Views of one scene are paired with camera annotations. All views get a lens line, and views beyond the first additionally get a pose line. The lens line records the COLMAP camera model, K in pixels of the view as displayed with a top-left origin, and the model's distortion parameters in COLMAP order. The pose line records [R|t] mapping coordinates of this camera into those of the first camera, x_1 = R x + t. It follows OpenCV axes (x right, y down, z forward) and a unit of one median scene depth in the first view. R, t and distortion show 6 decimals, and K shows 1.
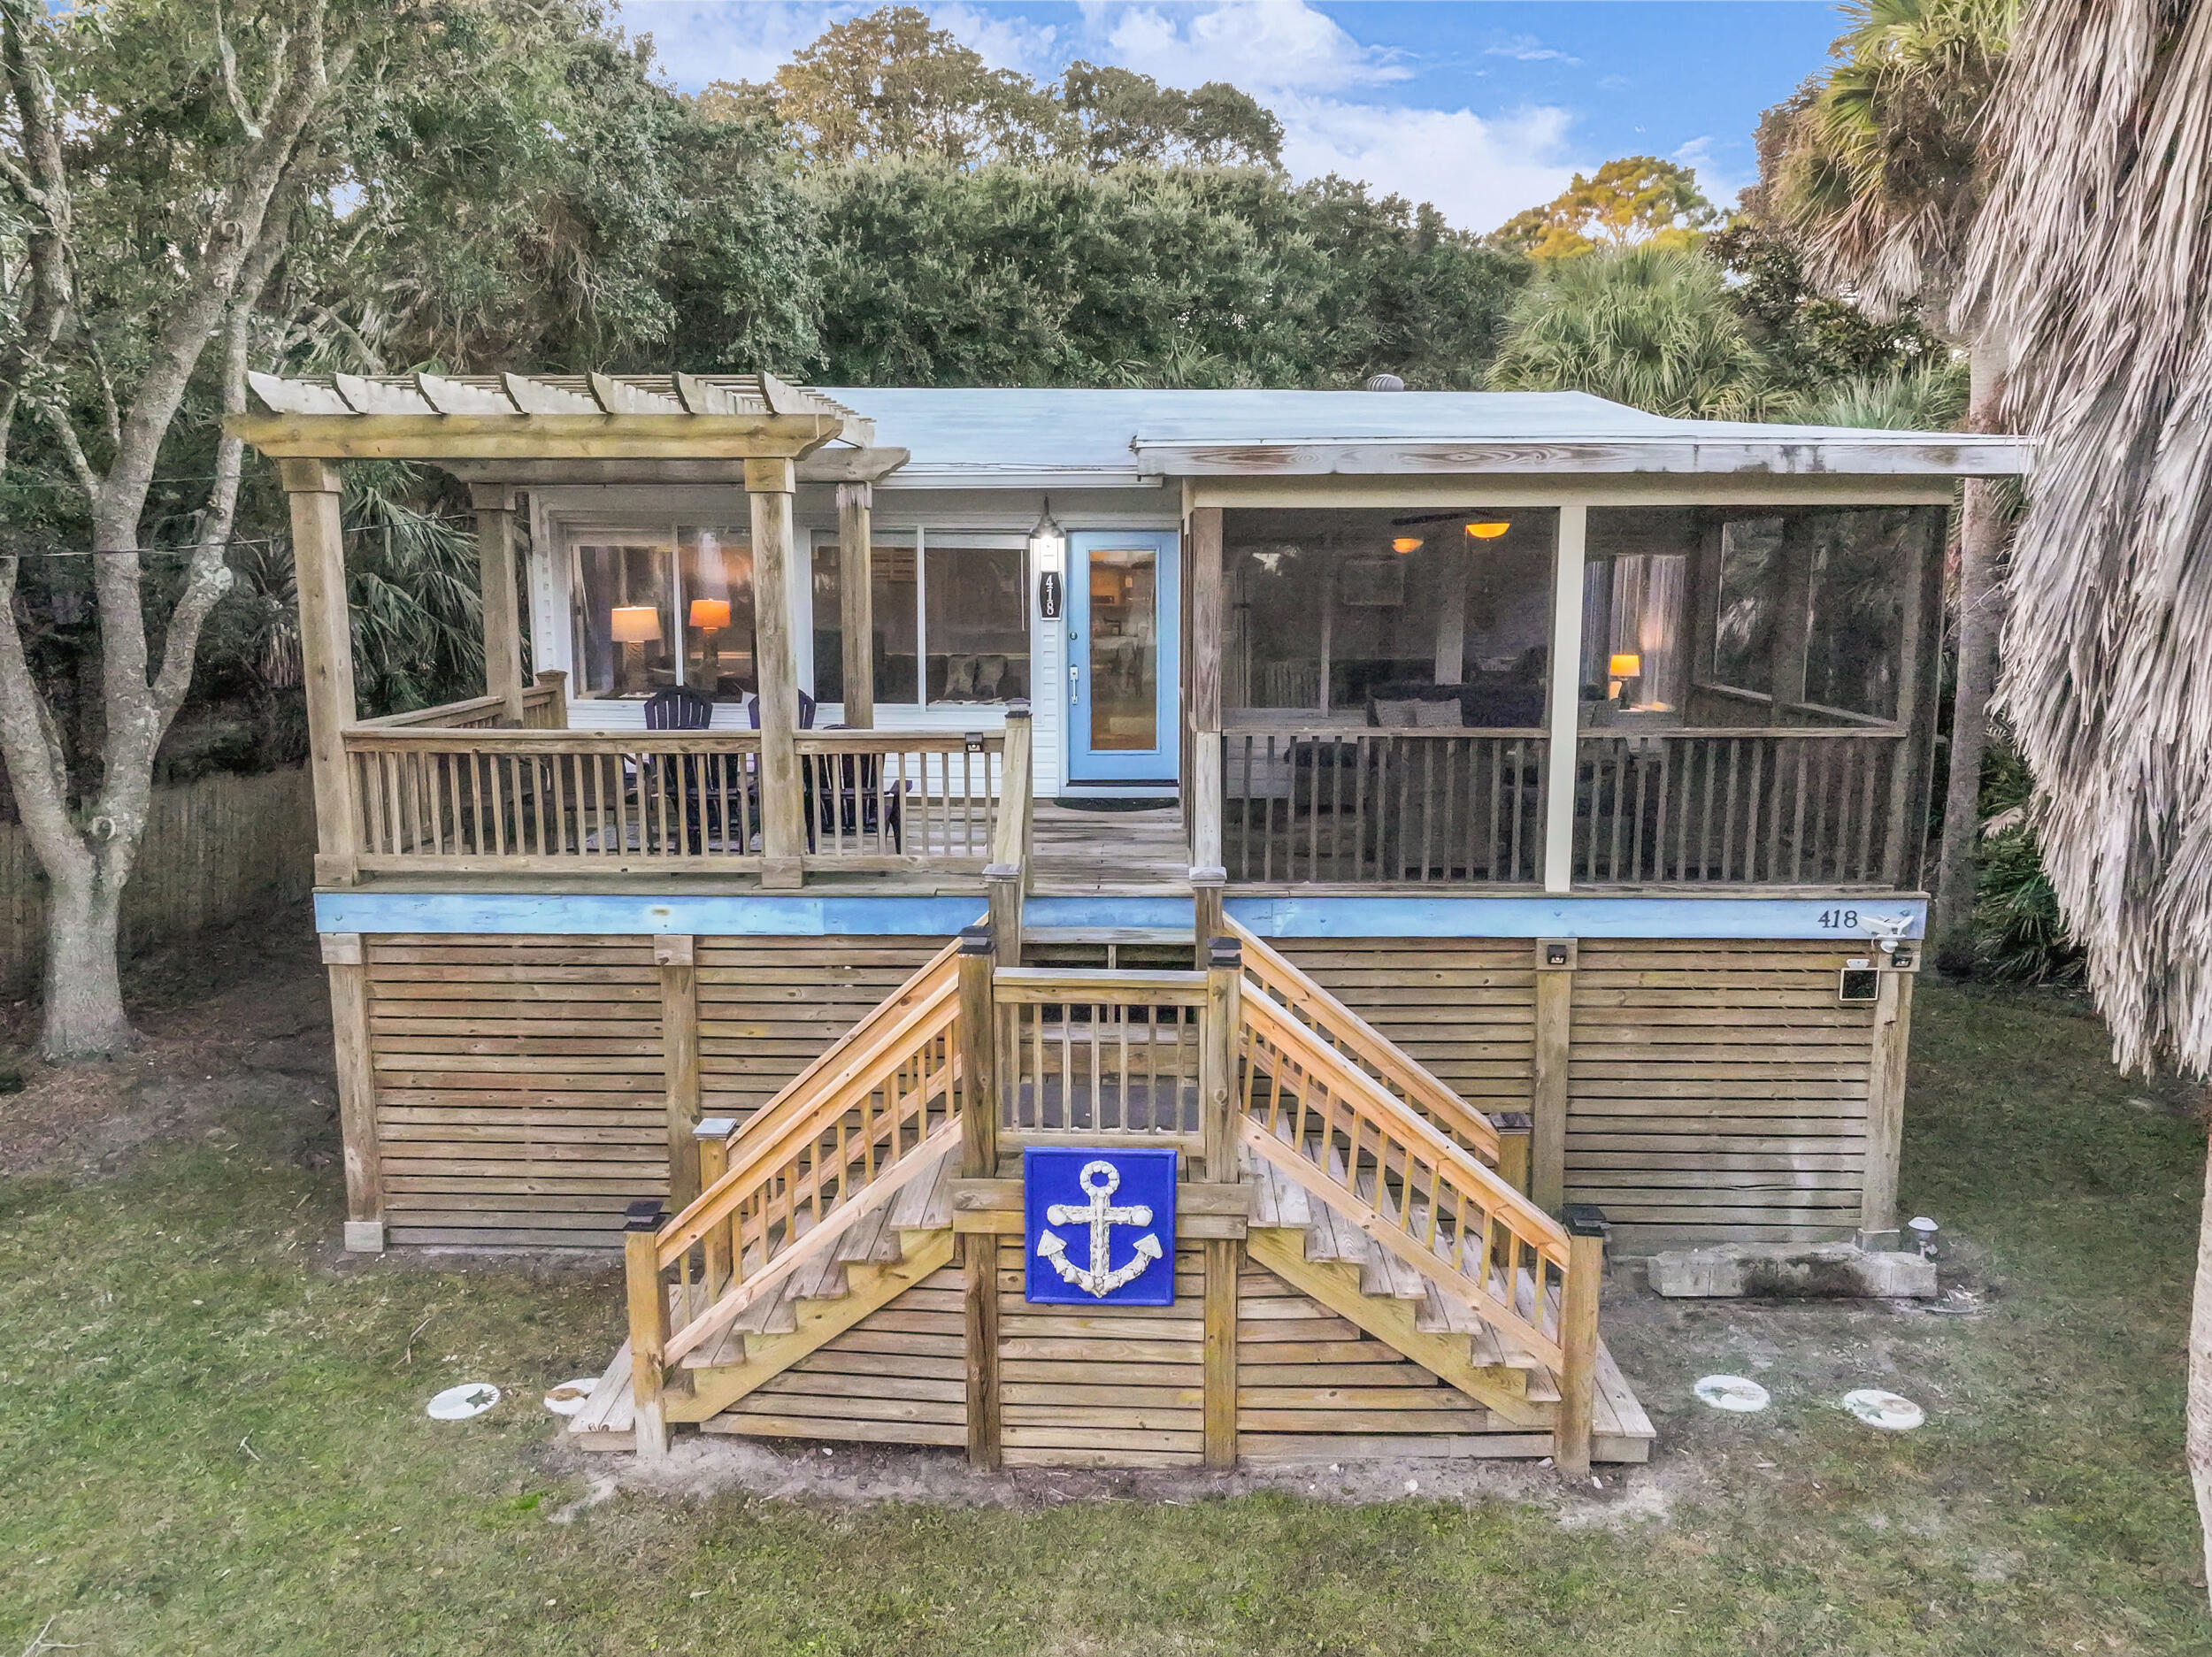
lens RADIAL K [[1557.1, 0, 1114.9], [0, 1557.1, 834.2], [0, 0, 1]] dist [-0.001410, 0.026957]
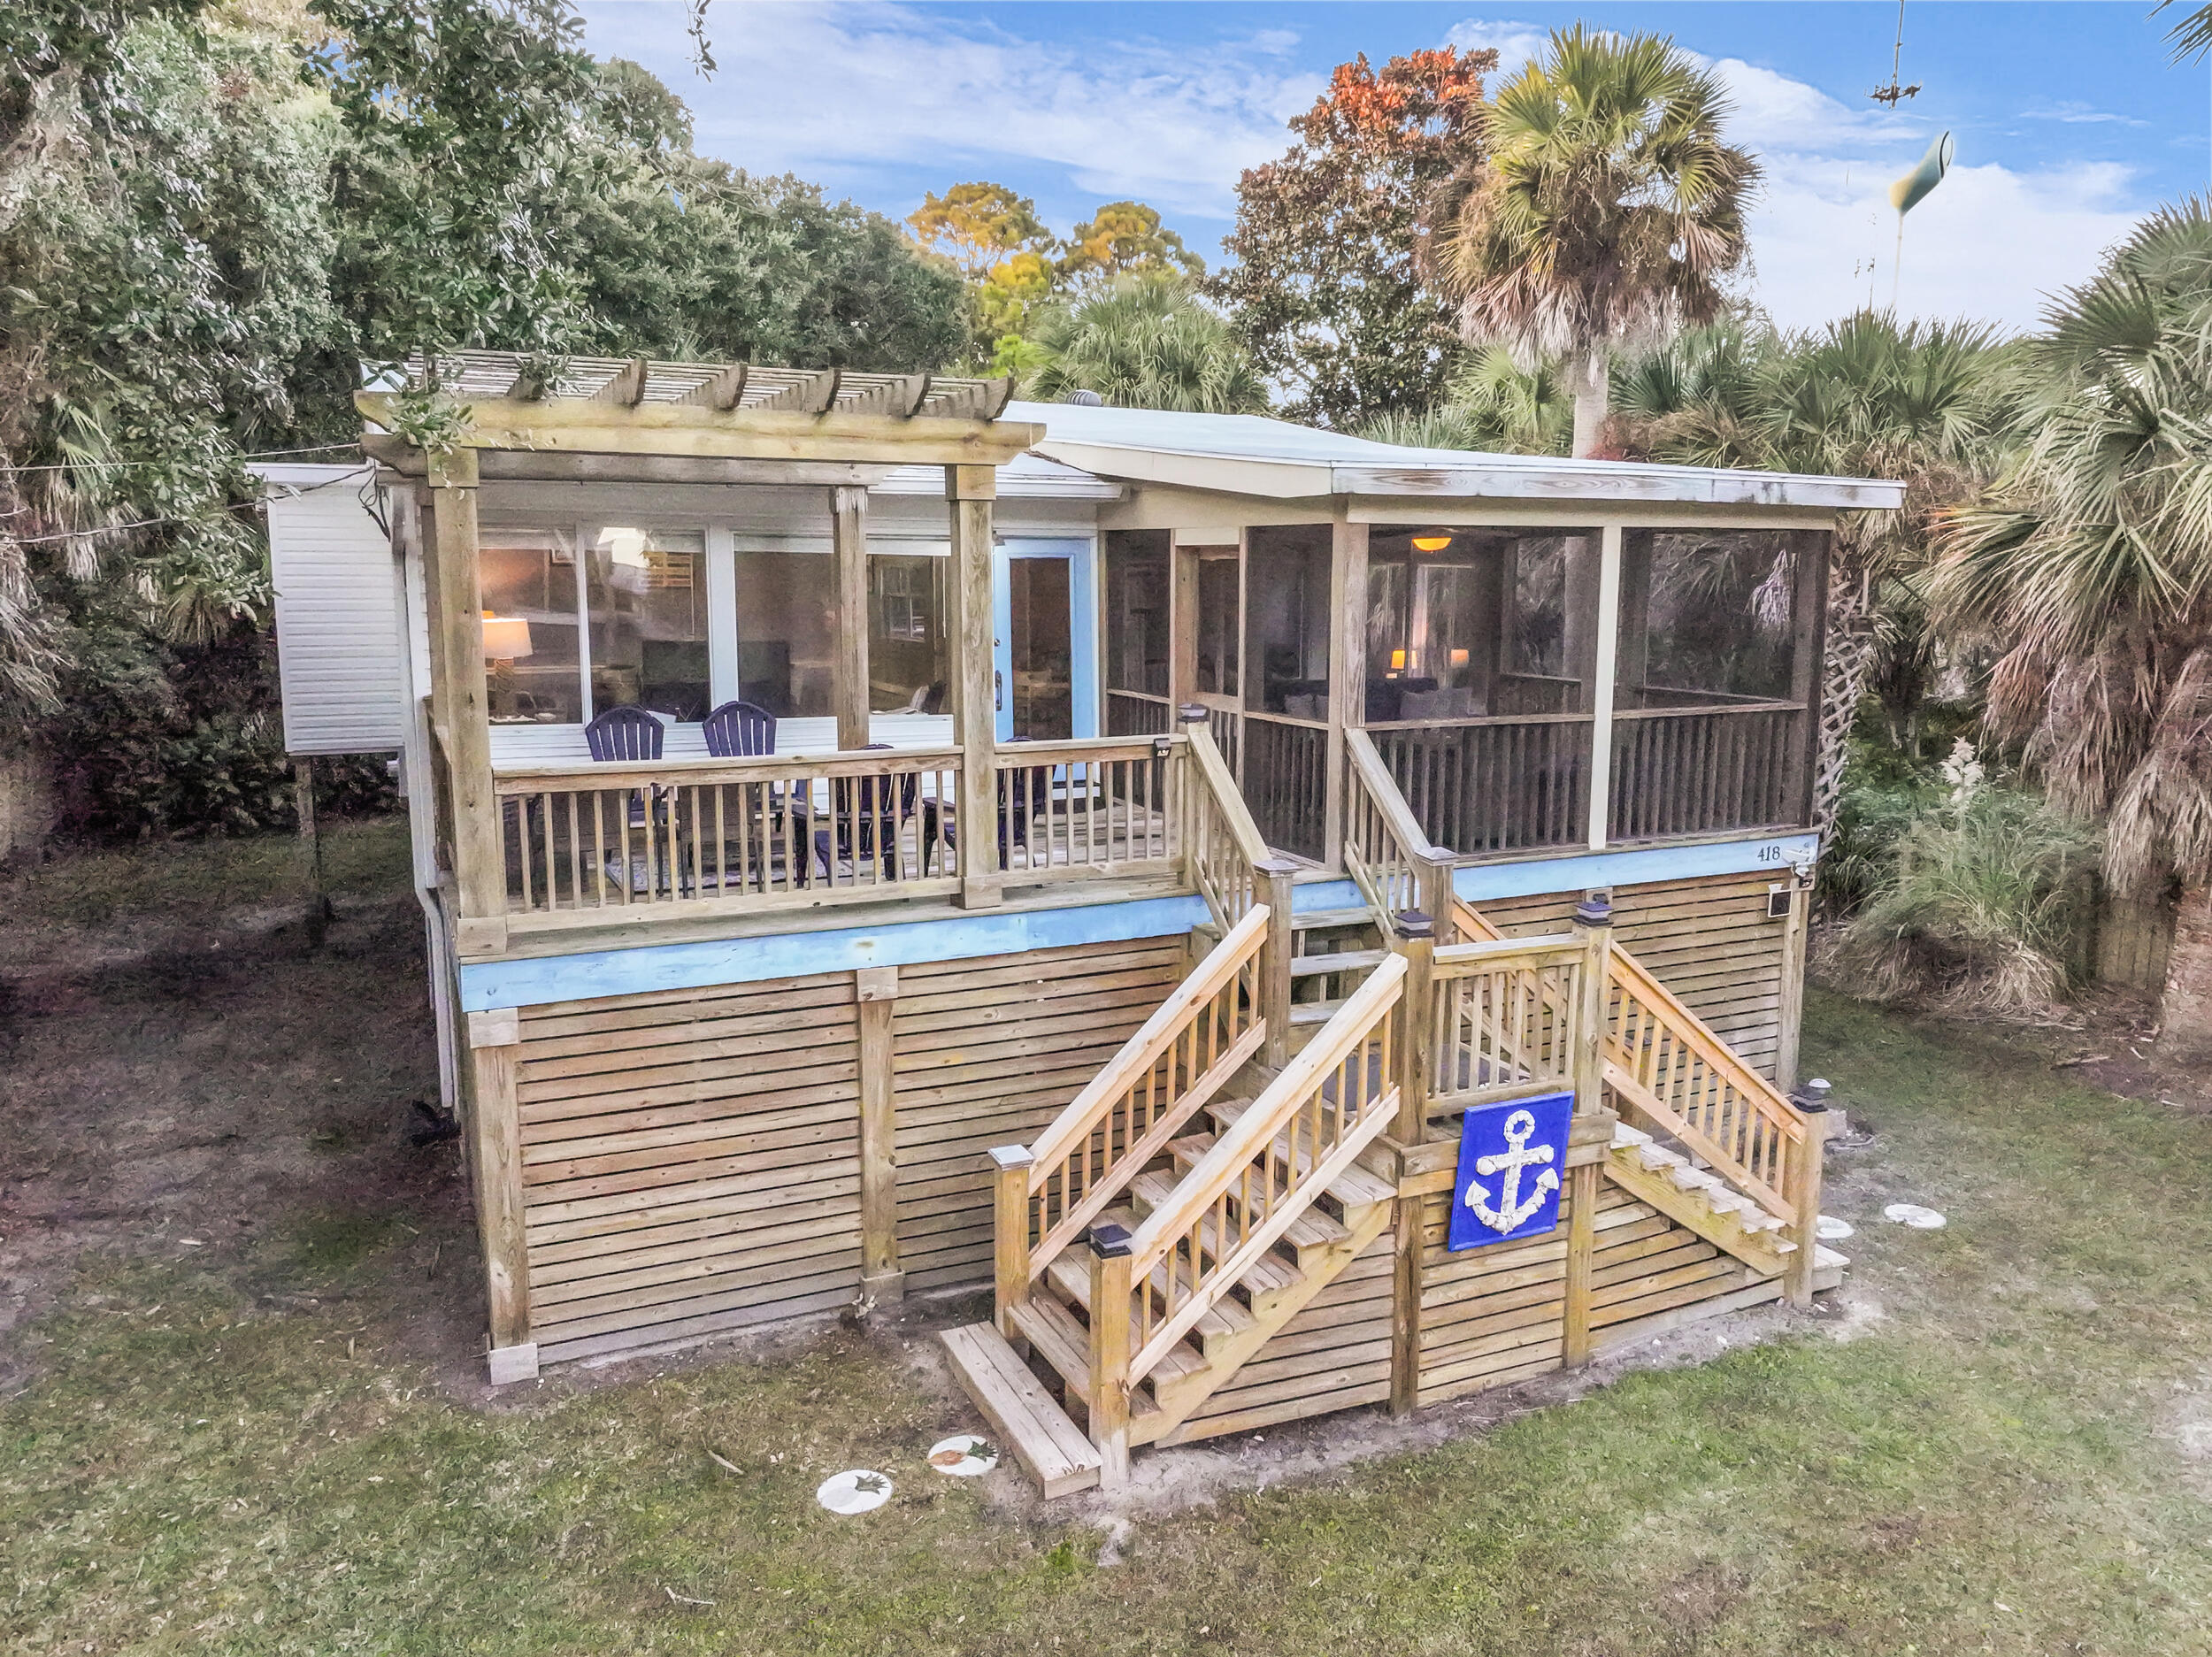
lens RADIAL K [[1557.1, 0, 1114.9], [0, 1557.1, 834.2], [0, 0, 1]] dist [-0.001410, 0.026957]
pose [[0.894527, -0.072726, 0.441057, -0.550727], [0.072461, 0.997218, 0.017469, -0.021342], [-0.441101, 0.016333, 0.897309, 0.088656]]
